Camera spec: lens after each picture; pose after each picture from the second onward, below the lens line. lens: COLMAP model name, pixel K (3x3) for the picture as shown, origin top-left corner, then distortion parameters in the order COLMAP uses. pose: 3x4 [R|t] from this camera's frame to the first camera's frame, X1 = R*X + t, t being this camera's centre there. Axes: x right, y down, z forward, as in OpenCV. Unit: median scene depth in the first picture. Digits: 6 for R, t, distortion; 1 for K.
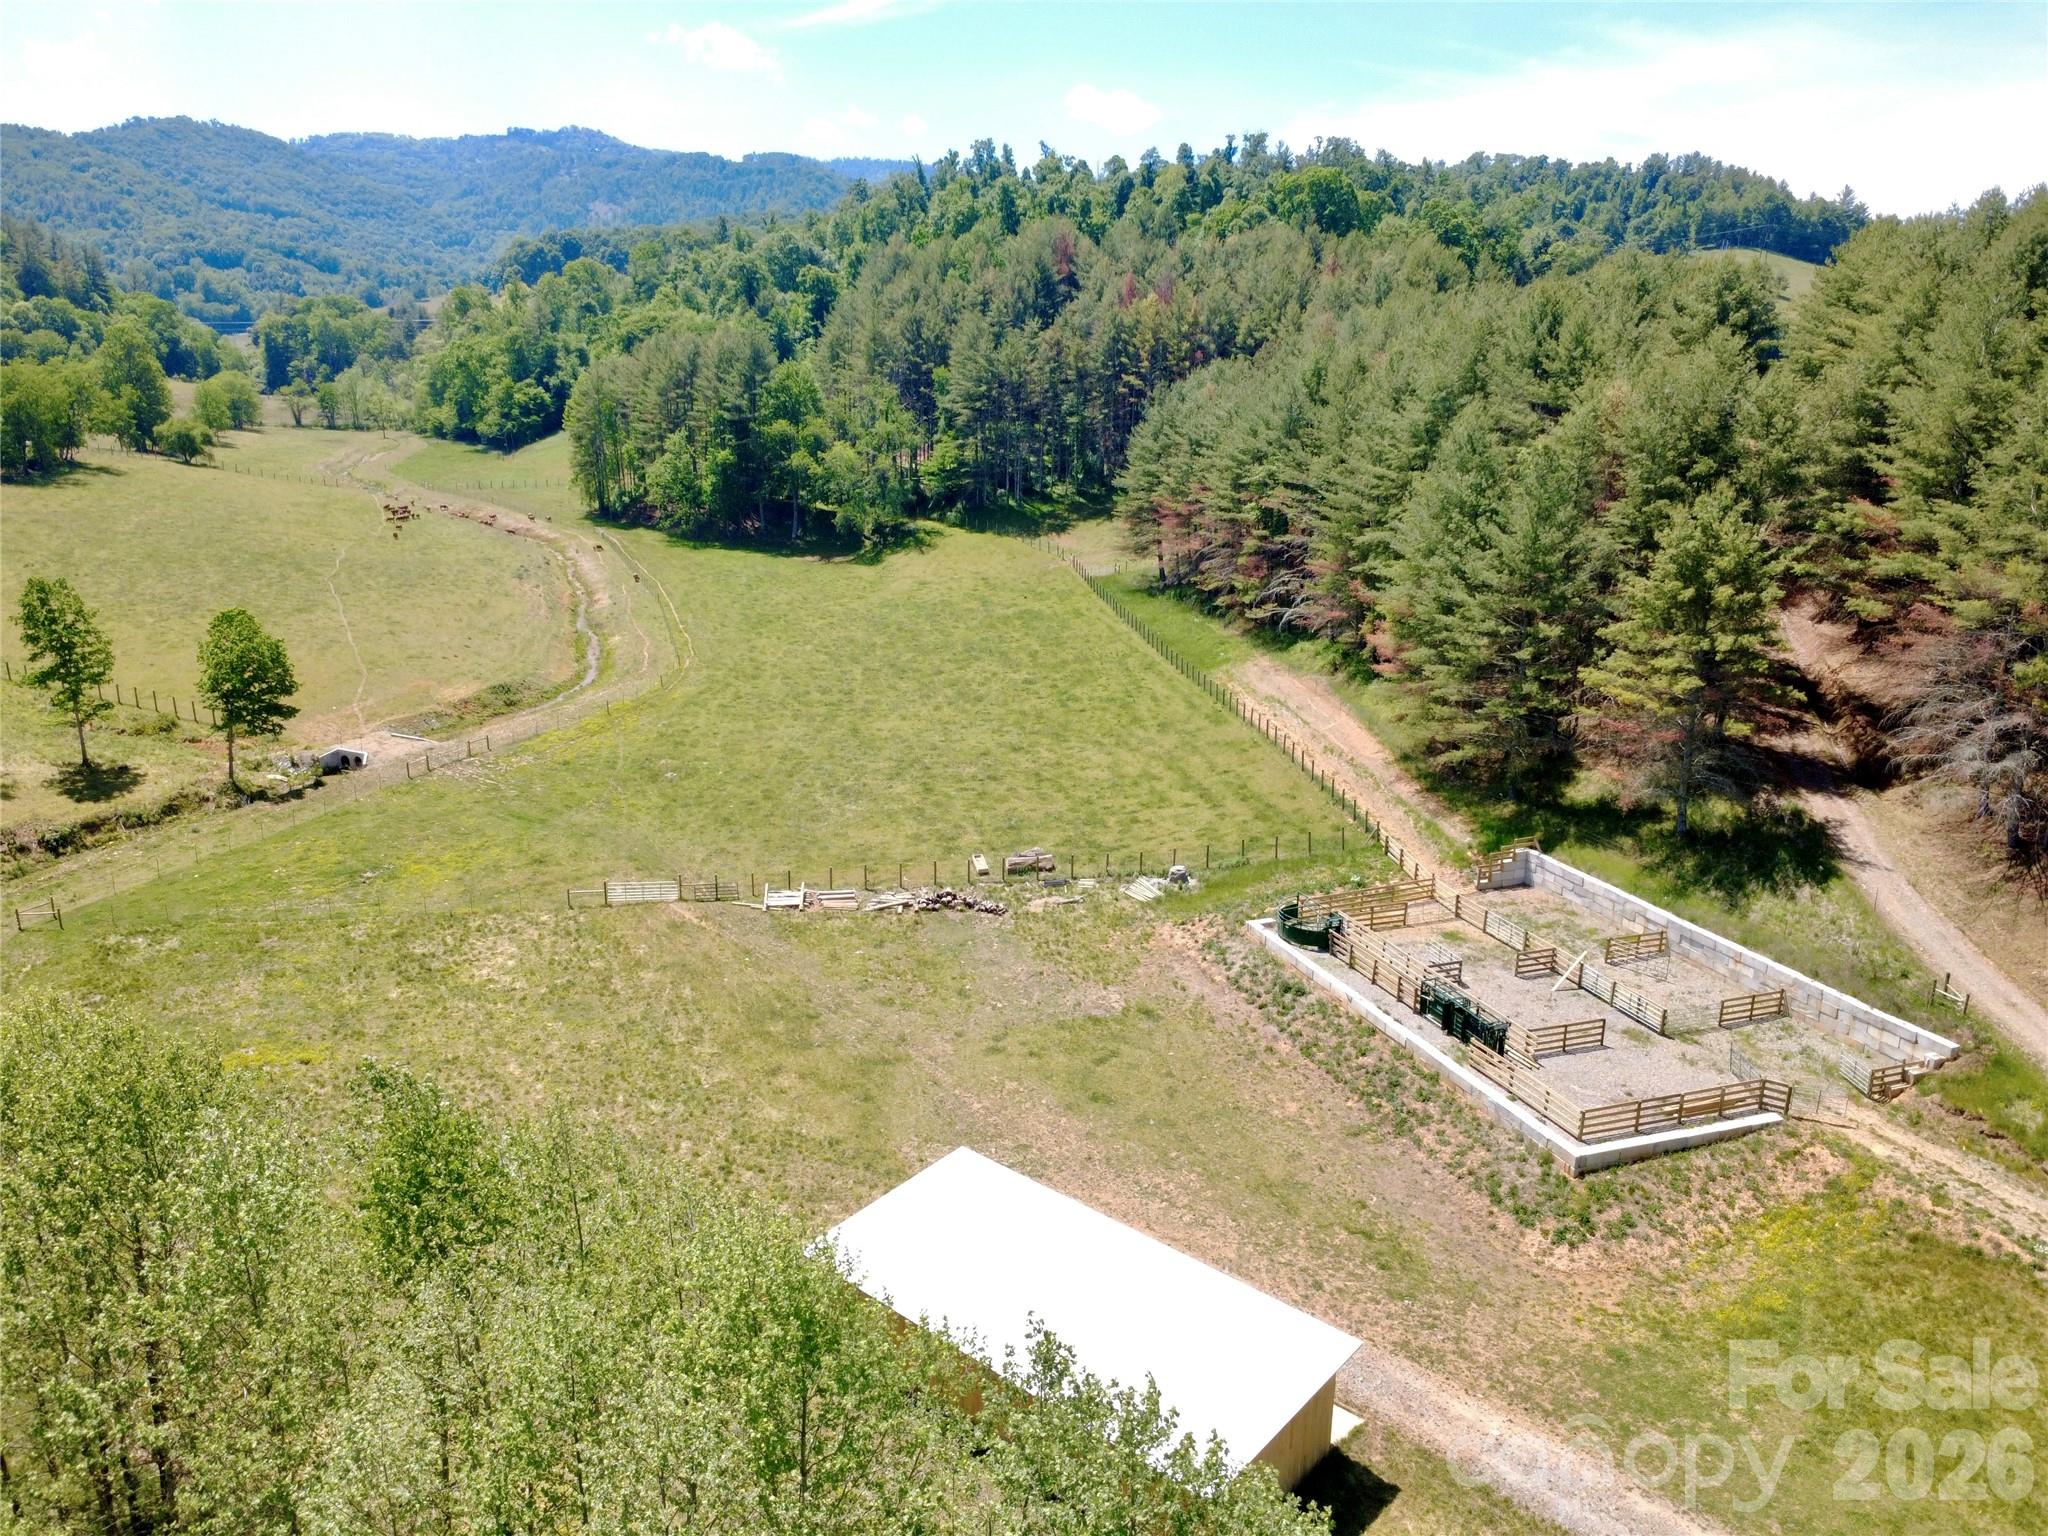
lens RADIAL K [[1497.8, 0, 1021.7], [0, 1497.8, 772.2], [0, 0, 1]] dist [-0.003932, 0.003503]
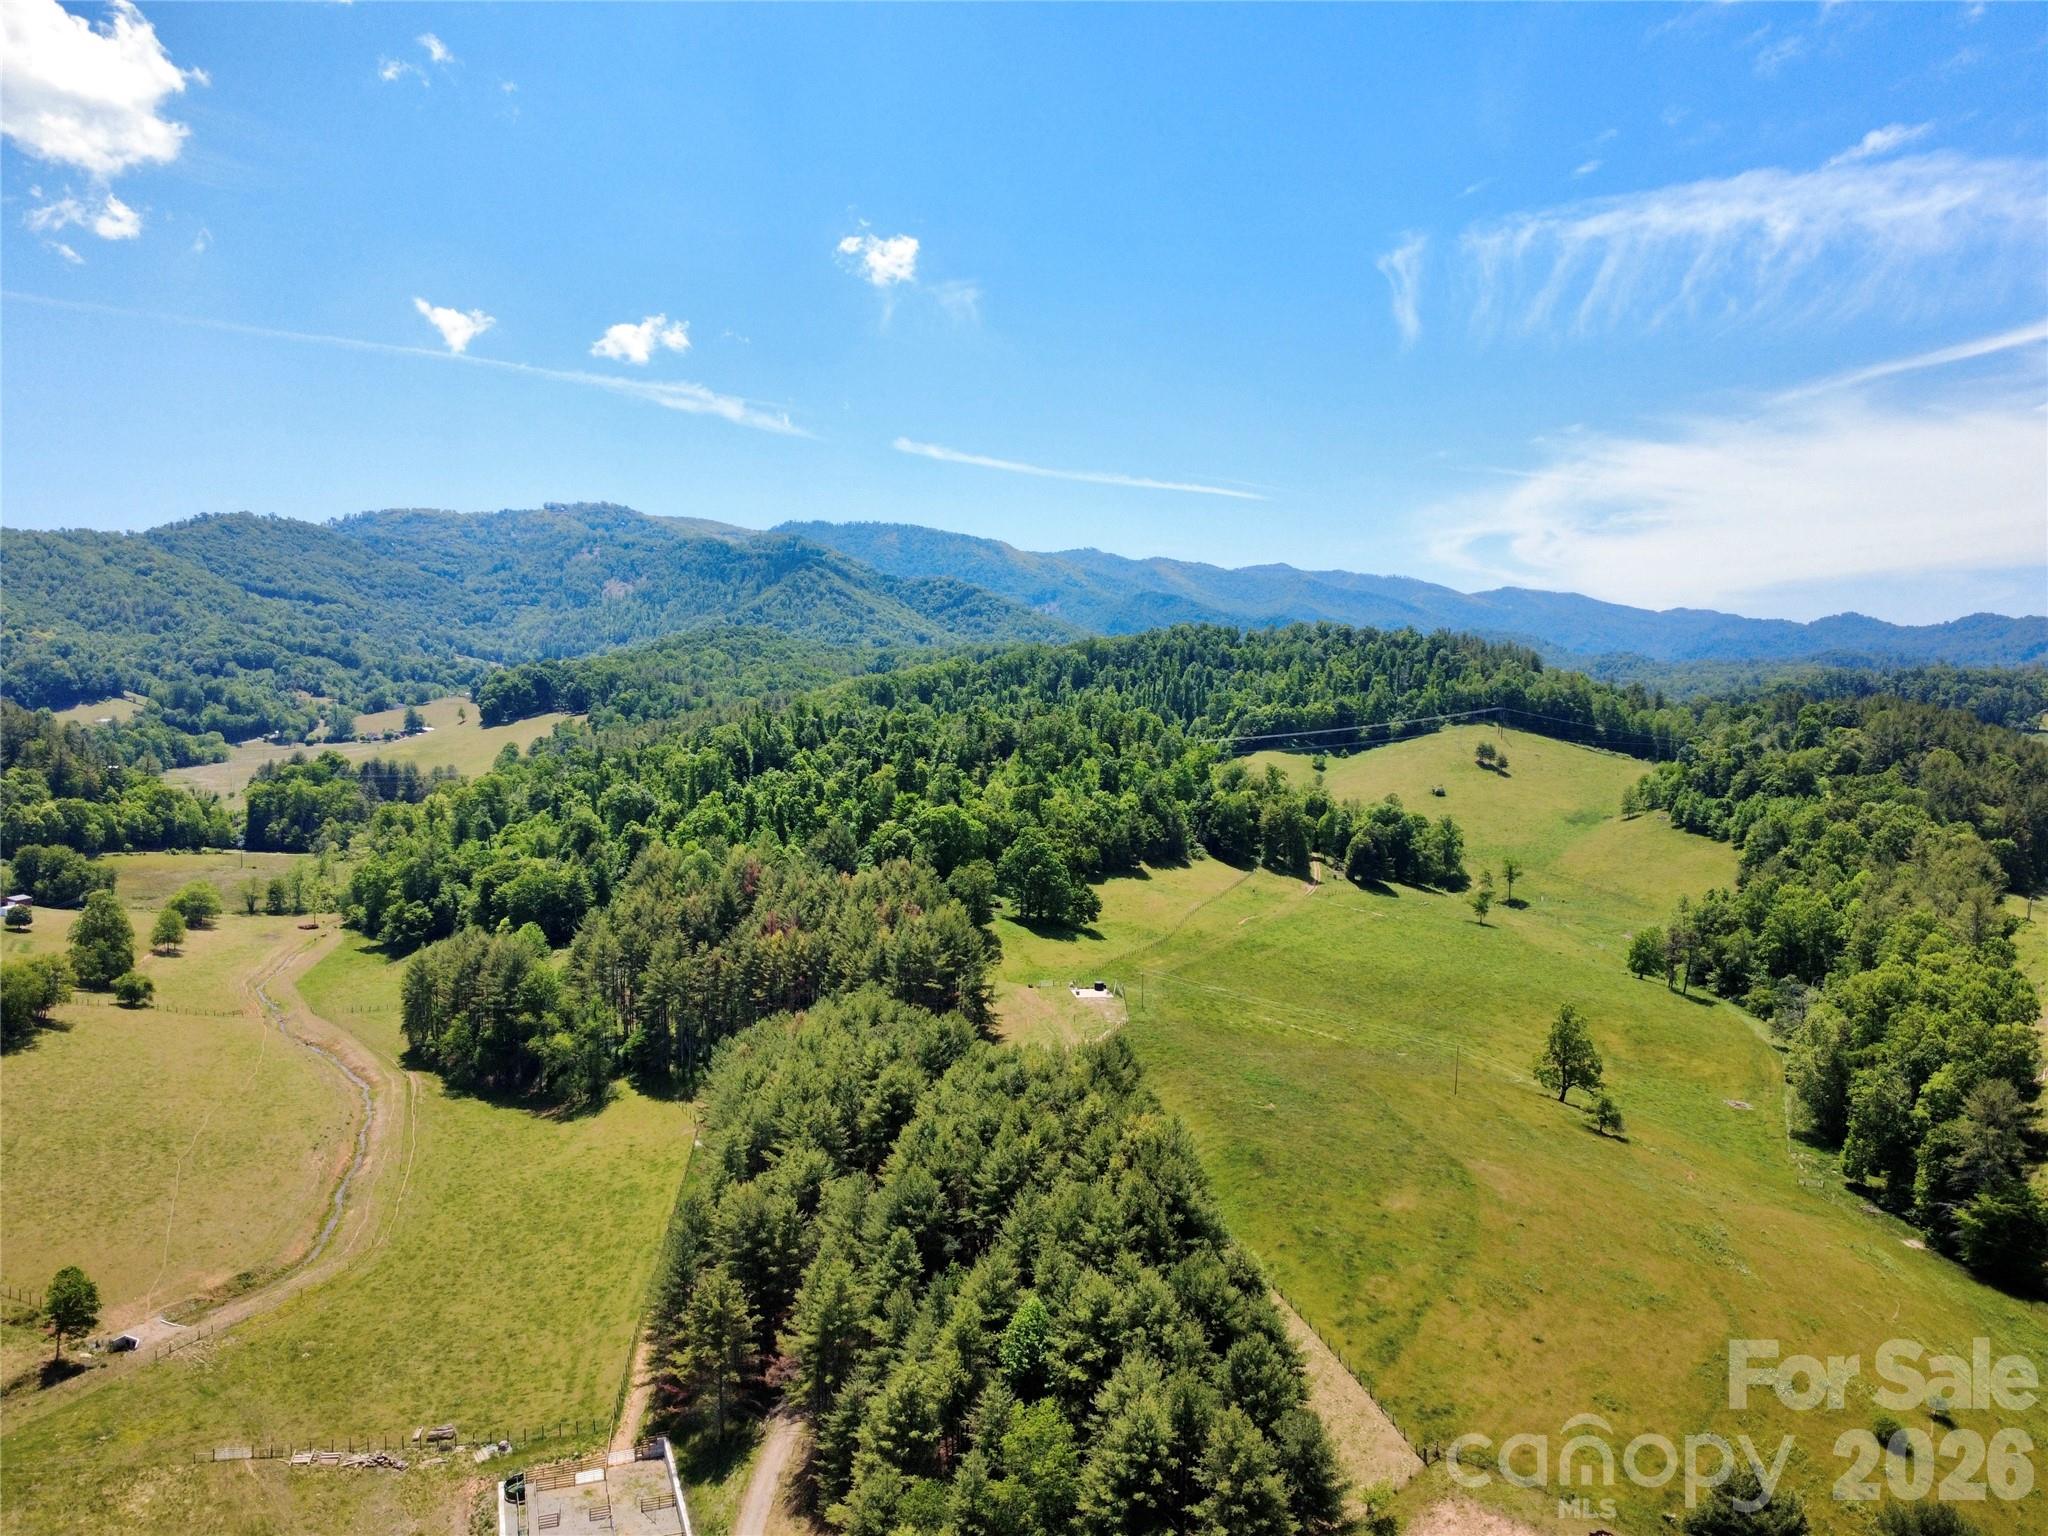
lens RADIAL K [[1497.8, 0, 1021.7], [0, 1497.8, 772.2], [0, 0, 1]] dist [-0.003932, 0.003503]
pose [[0.999928, 0.001770, -0.011910, 0.340674], [-0.004225, 0.977826, -0.209374, -0.164159], [0.011275, 0.209409, 0.977763, -0.468390]]
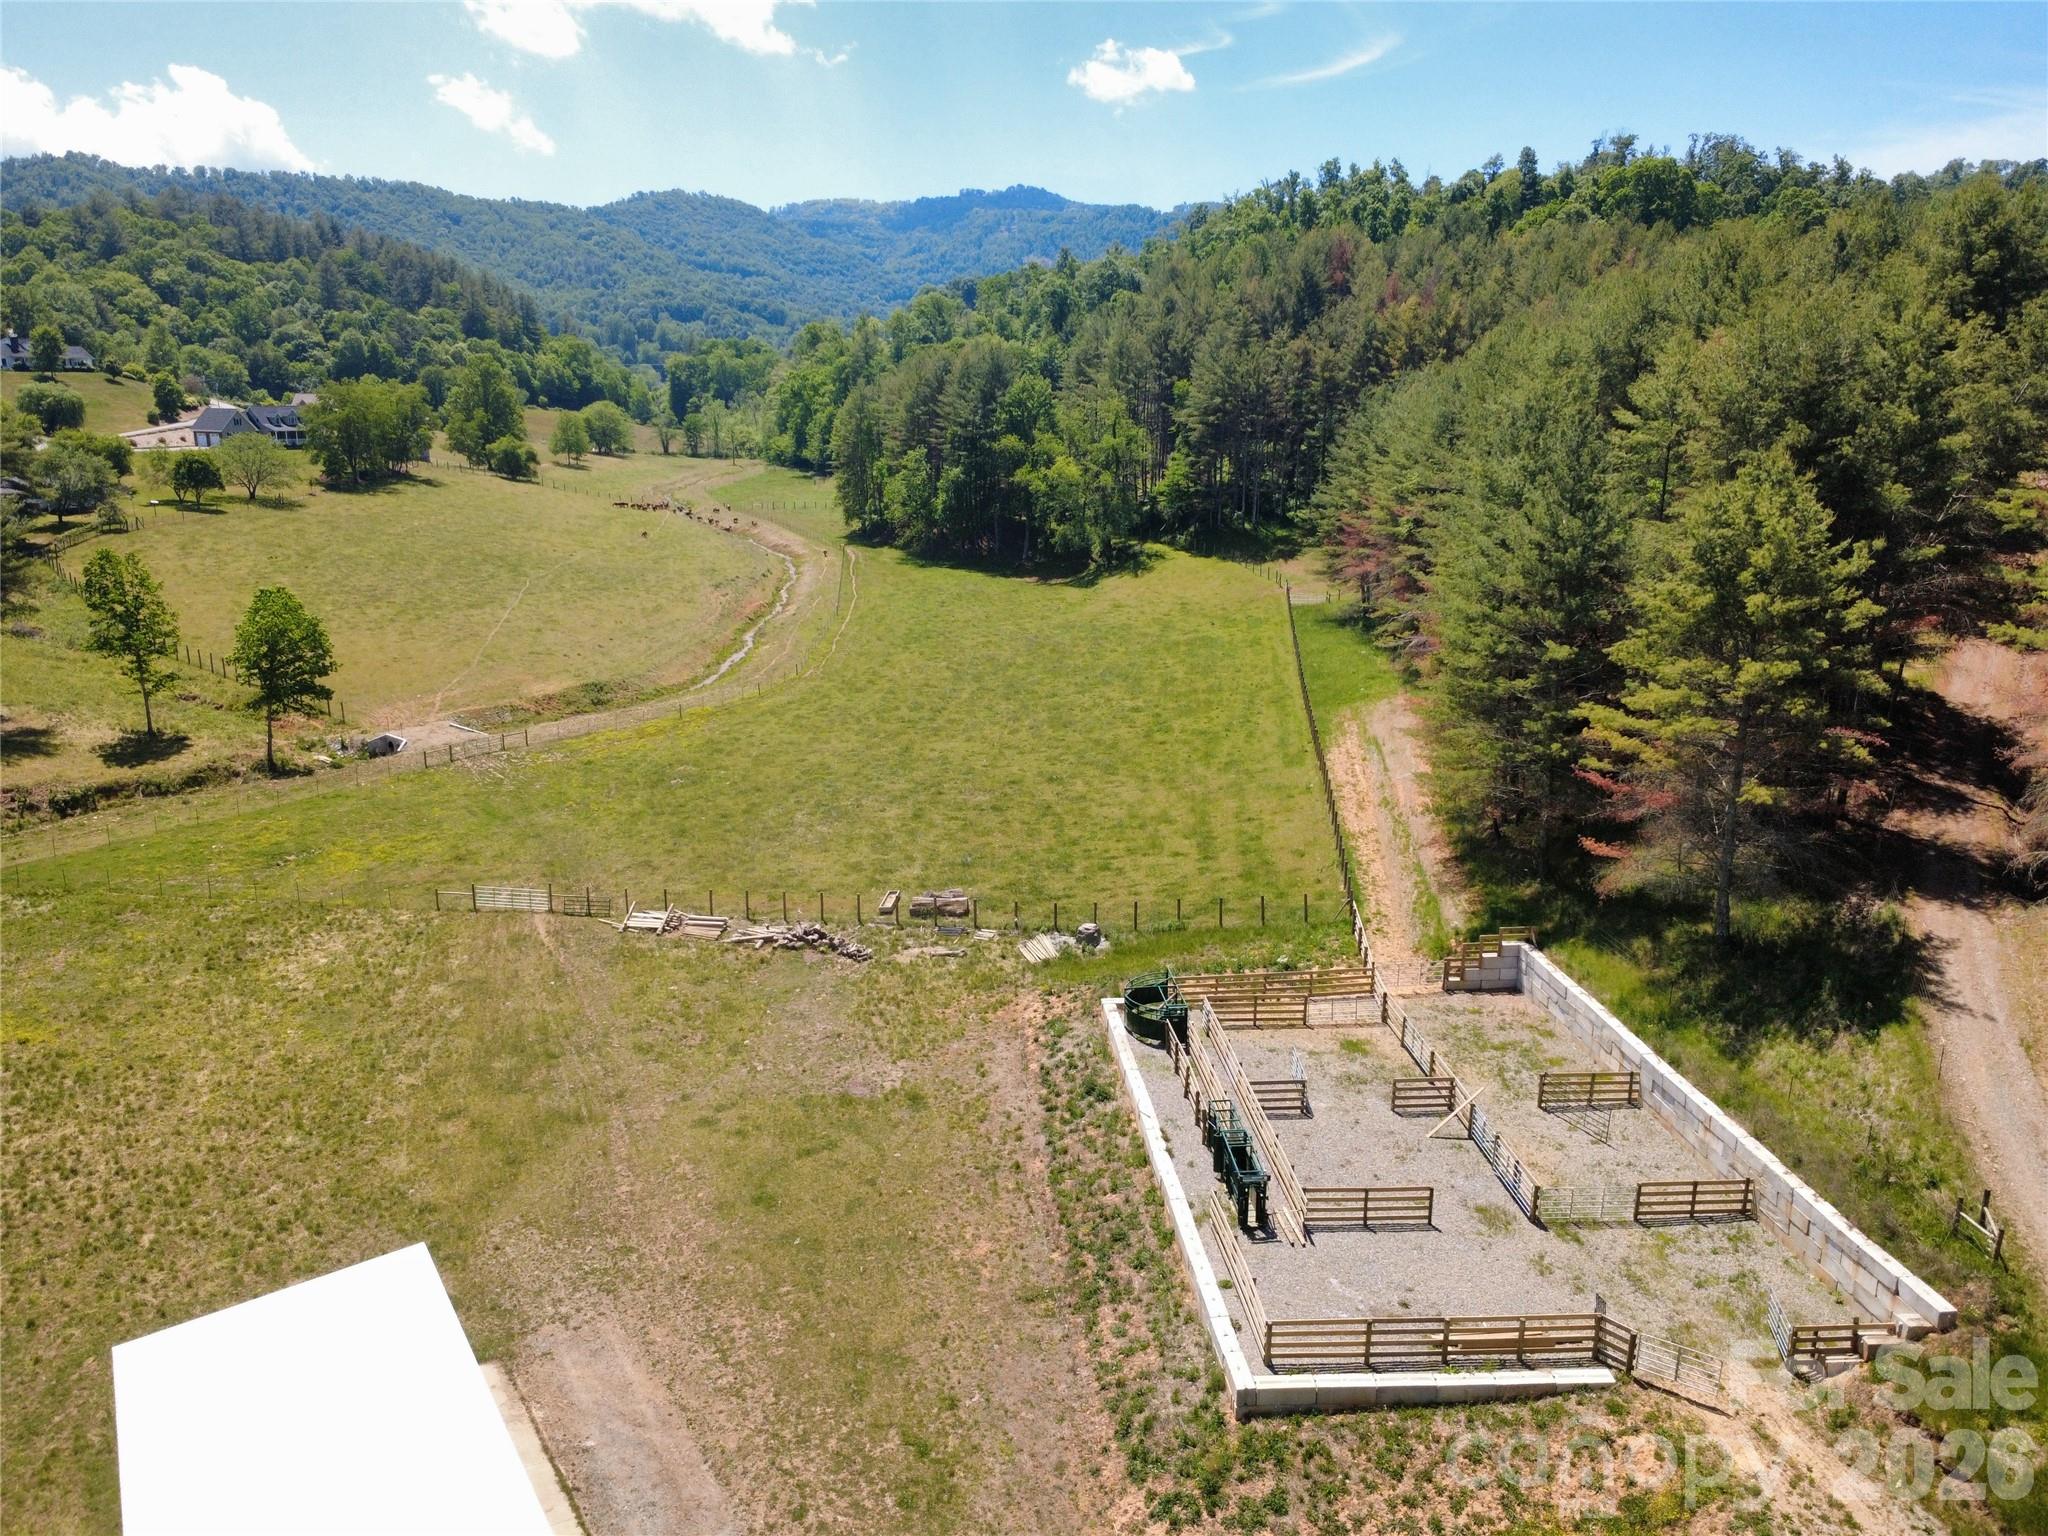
lens RADIAL K [[1497.8, 0, 1021.7], [0, 1497.8, 772.2], [0, 0, 1]] dist [-0.003932, 0.003503]
pose [[0.961820, 0.063394, -0.266240, 0.117854], [-0.071401, 0.997237, -0.020495, -0.000160], [0.264206, 0.038722, 0.963689, 0.083463]]
